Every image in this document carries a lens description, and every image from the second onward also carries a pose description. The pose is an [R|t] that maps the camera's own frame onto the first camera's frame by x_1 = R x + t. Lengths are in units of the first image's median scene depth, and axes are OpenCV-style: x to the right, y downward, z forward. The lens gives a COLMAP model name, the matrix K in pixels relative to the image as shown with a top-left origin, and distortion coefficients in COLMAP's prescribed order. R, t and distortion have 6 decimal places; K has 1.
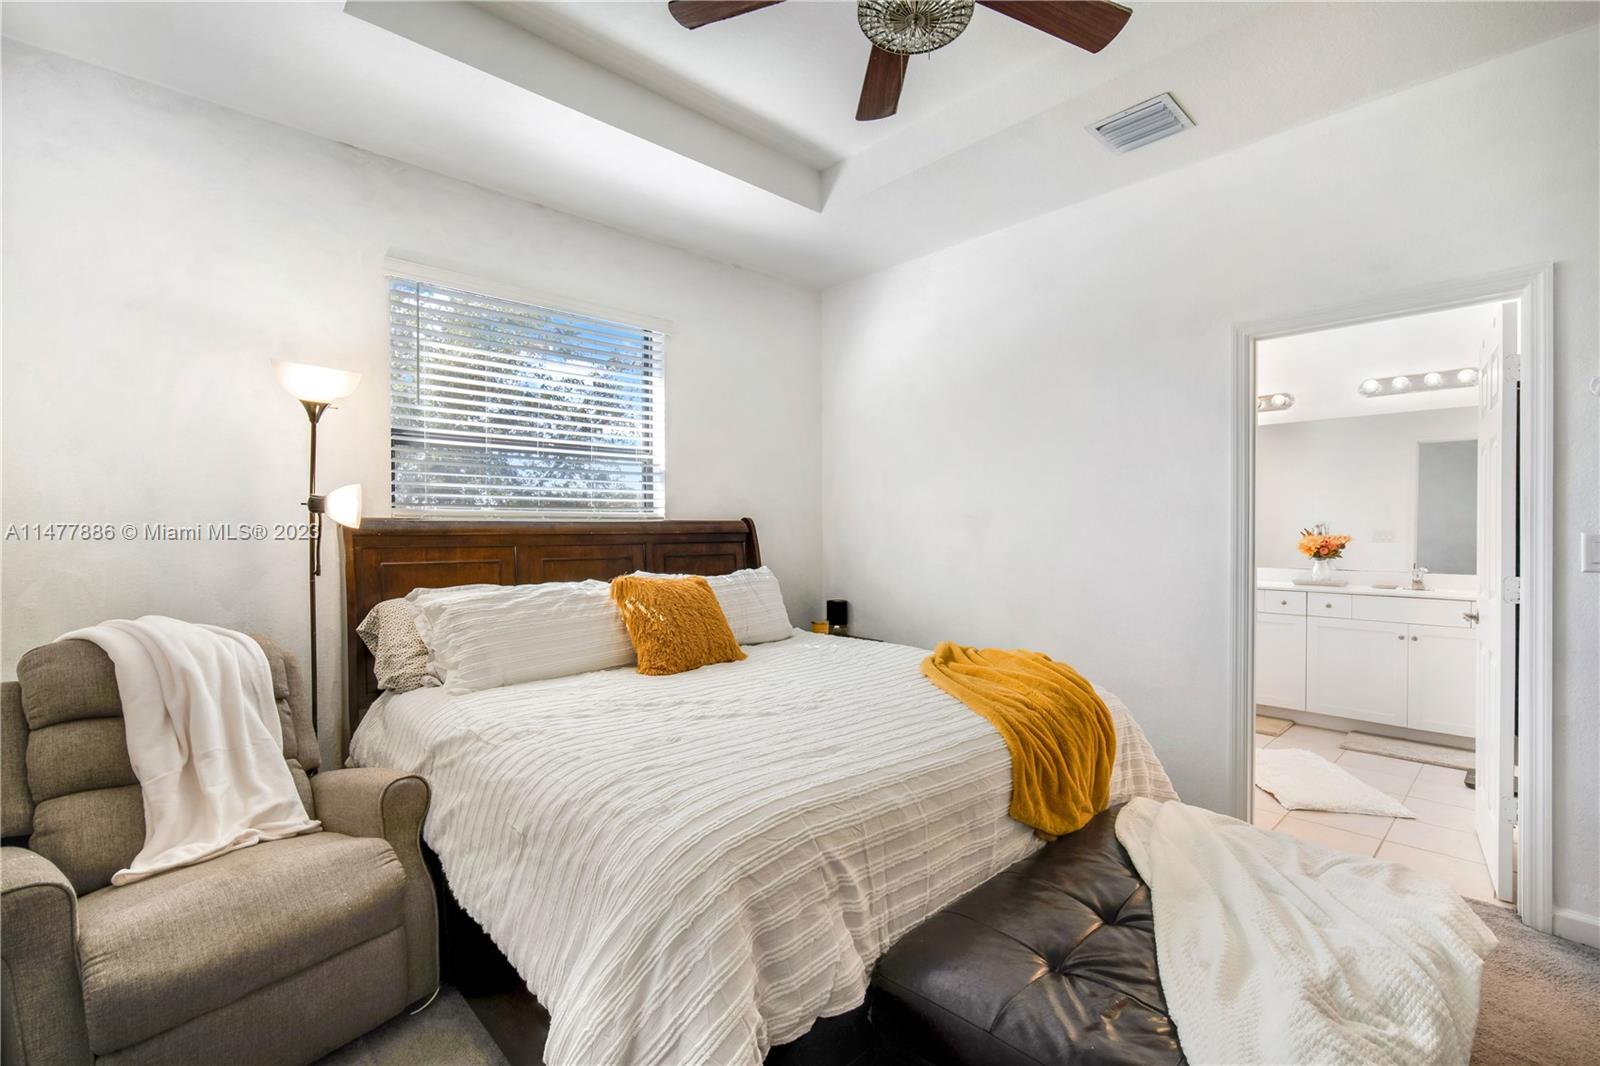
lens RADIAL K [[718.9, 0, 800.0], [0, 718.9, 533.0], [0, 0, 1]] dist [-0.000701, -0.000153]
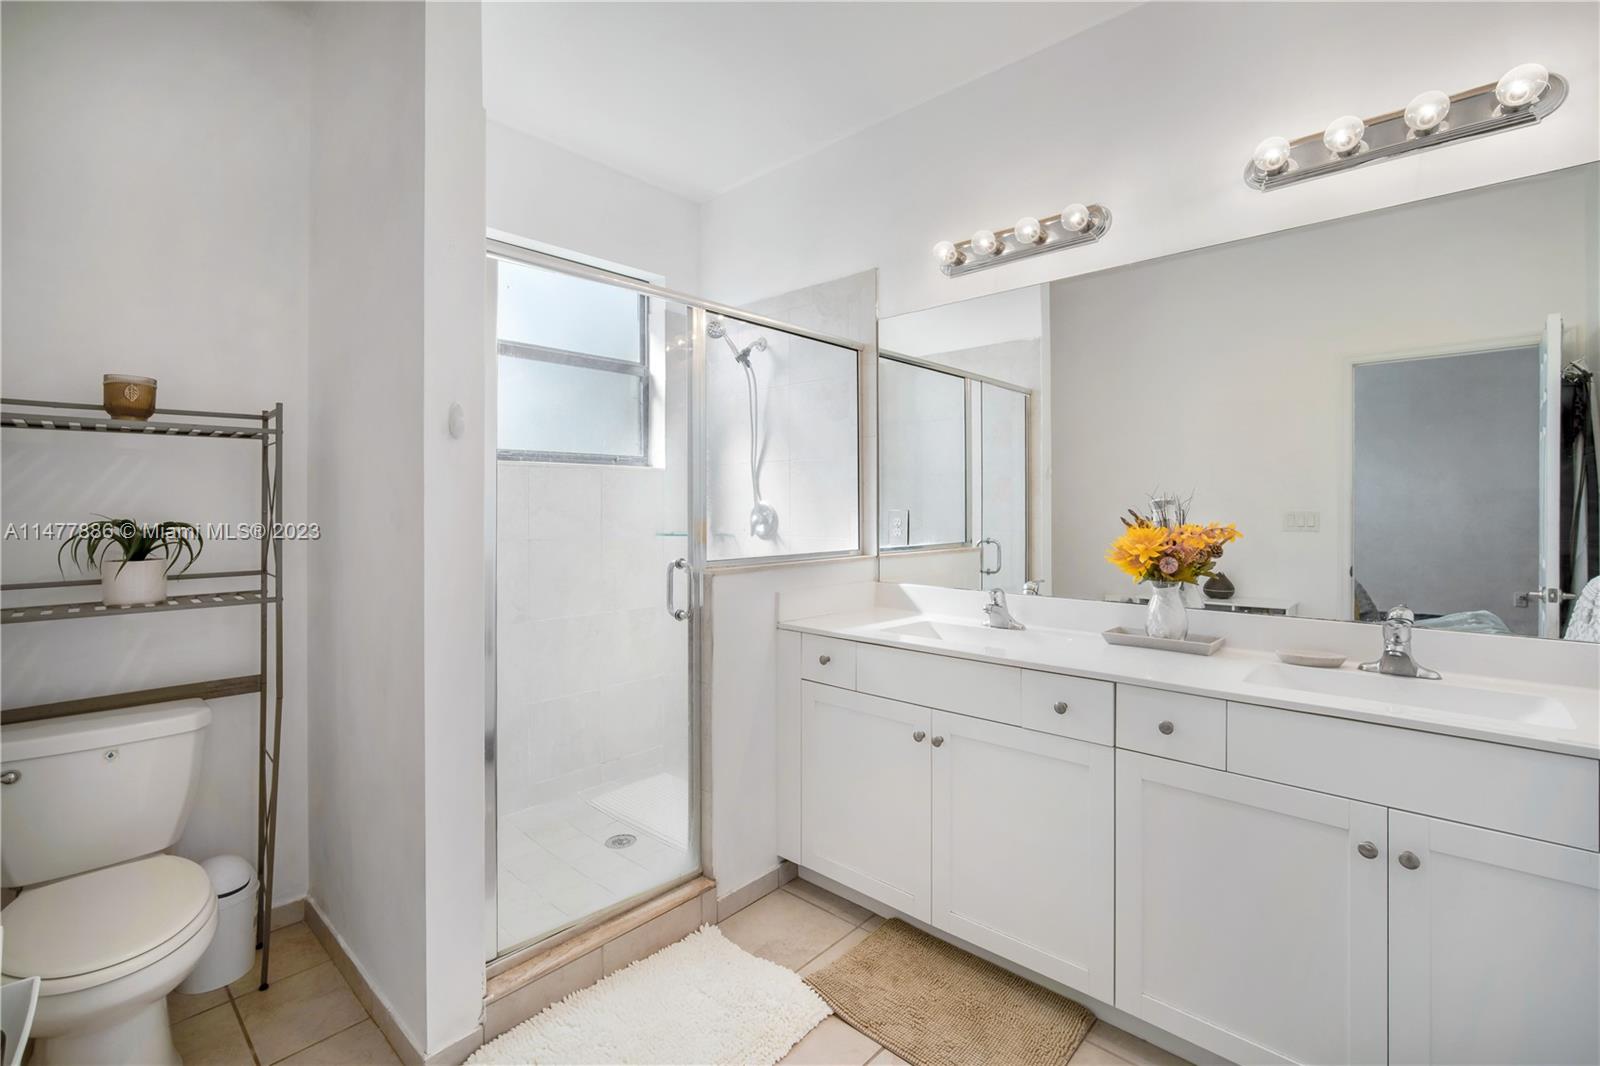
lens RADIAL K [[717.1, 0, 806.3], [0, 717.1, 504.7], [0, 0, 1]] dist [0.002145, 0.000203]
pose [[0.996562, -0.001370, 0.082842, 0.484126], [0.002575, 0.999892, -0.014445, -0.004048], [-0.082813, 0.014608, 0.996458, 0.602956]]
